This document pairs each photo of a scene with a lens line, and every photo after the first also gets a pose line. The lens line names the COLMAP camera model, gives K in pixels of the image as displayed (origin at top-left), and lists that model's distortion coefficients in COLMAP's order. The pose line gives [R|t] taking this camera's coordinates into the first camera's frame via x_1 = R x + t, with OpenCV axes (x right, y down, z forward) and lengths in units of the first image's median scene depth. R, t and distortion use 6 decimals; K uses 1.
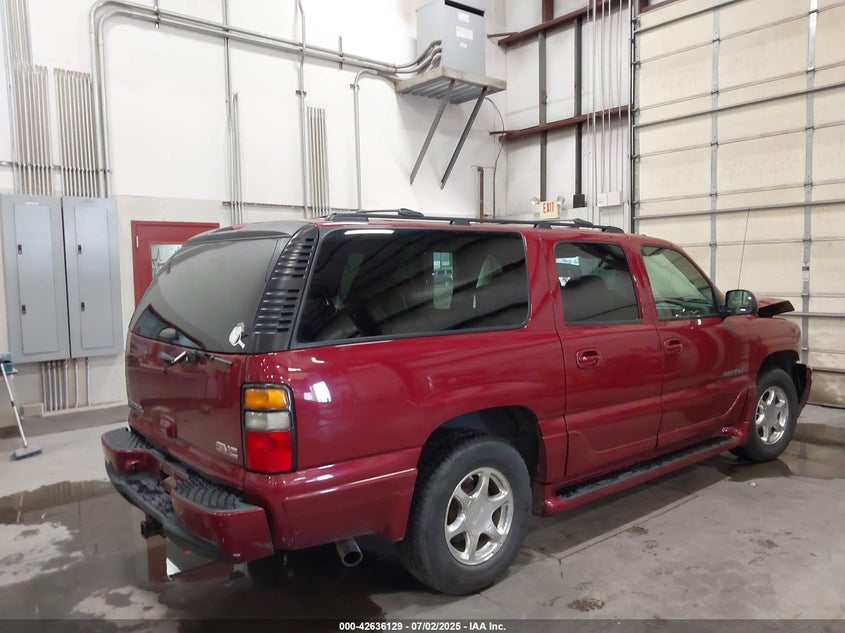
lens RADIAL K [[675.0, 0, 422.5], [0, 675.0, 316.5], [0, 0, 1]] dist [0.009148, 0.011579]
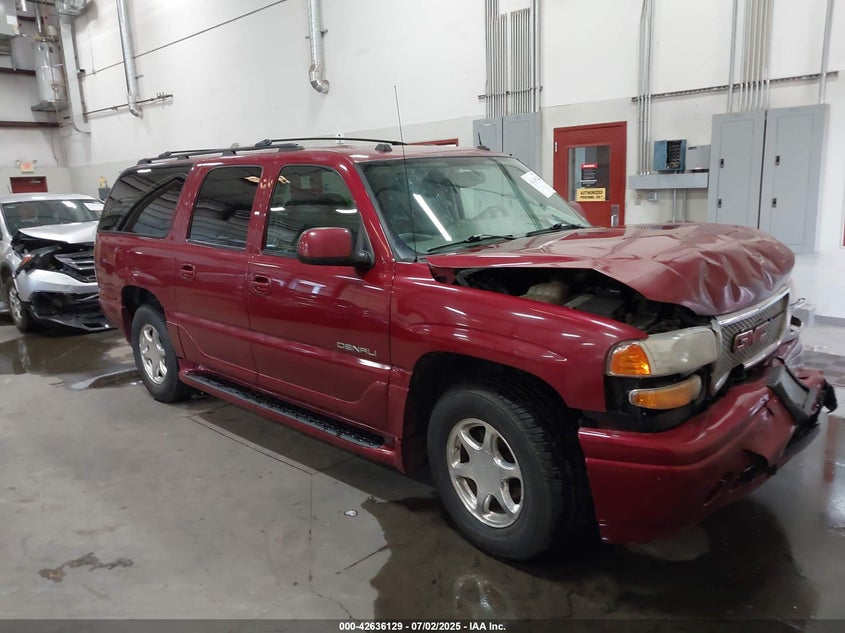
lens RADIAL K [[675.0, 0, 422.5], [0, 675.0, 316.5], [0, 0, 1]] dist [0.009148, 0.011579]
pose [[0.086235, 0.213453, -0.973140, 0.726909], [-0.032854, 0.976857, 0.211357, -0.062322], [0.995733, 0.013745, 0.091253, 0.652087]]
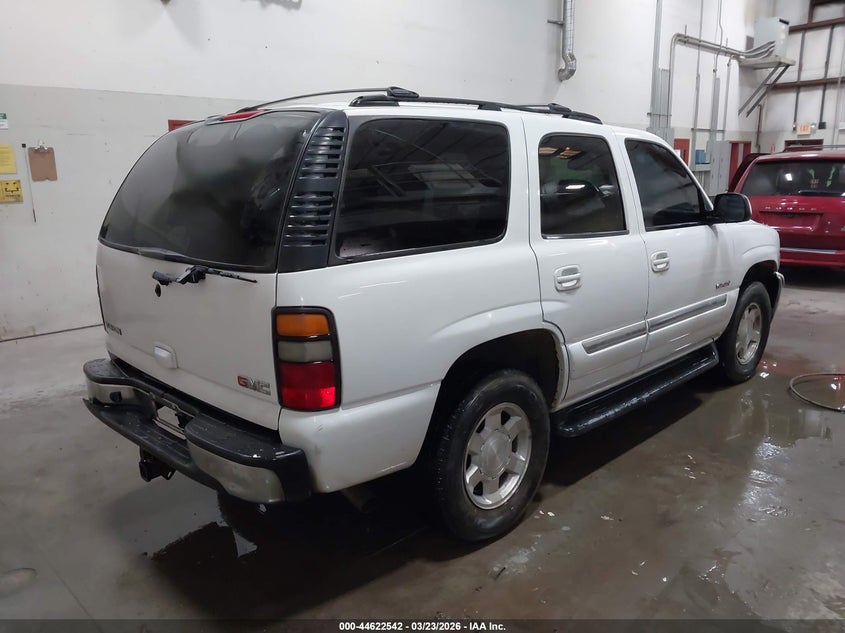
lens RADIAL K [[678.6, 0, 417.9], [0, 678.6, 318.0], [0, 0, 1]] dist [-0.001150, 0.000096]
pose [[0.996346, -0.020066, 0.083018, -1.301636], [0.008065, 0.989770, 0.142441, 0.099070], [-0.085027, -0.141251, 0.986316, -1.037290]]
